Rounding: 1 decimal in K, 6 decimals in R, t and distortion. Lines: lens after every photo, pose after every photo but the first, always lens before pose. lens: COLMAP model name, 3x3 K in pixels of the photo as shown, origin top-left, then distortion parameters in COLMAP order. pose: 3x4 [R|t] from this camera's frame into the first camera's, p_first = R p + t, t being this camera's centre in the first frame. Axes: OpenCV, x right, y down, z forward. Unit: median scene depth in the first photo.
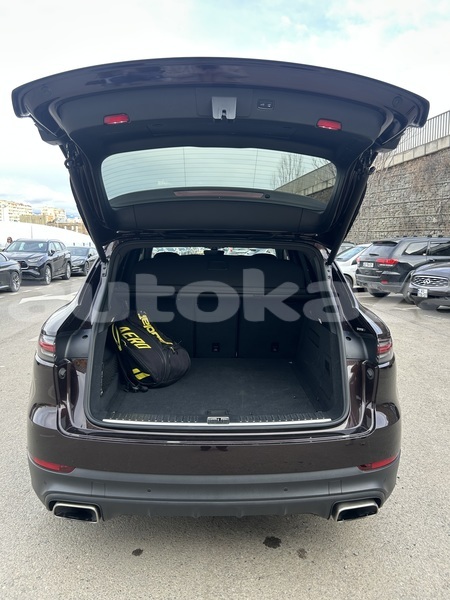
lens RADIAL K [[451.9, 0, 227.2], [0, 451.9, 300.1], [0, 0, 1]] dist [0.042290, -0.050360]
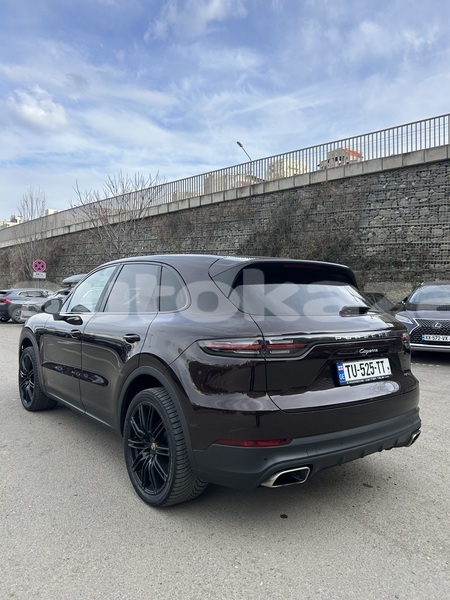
lens RADIAL K [[451.9, 0, 227.2], [0, 451.9, 300.1], [0, 0, 1]] dist [0.042290, -0.050360]
pose [[0.811142, -0.005176, 0.584826, -0.148529], [0.065623, 0.994452, -0.082216, 0.009513], [-0.581155, 0.105066, 0.806982, 0.006057]]
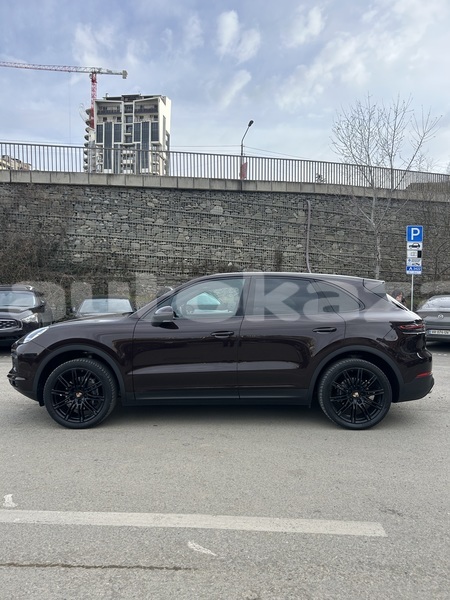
lens RADIAL K [[451.9, 0, 227.2], [0, 451.9, 300.1], [0, 0, 1]] dist [0.042290, -0.050360]
pose [[0.050315, -0.009185, 0.998691, -0.374962], [0.120914, 0.992658, 0.003037, -0.022199], [-0.991387, 0.120603, 0.051056, 0.243739]]
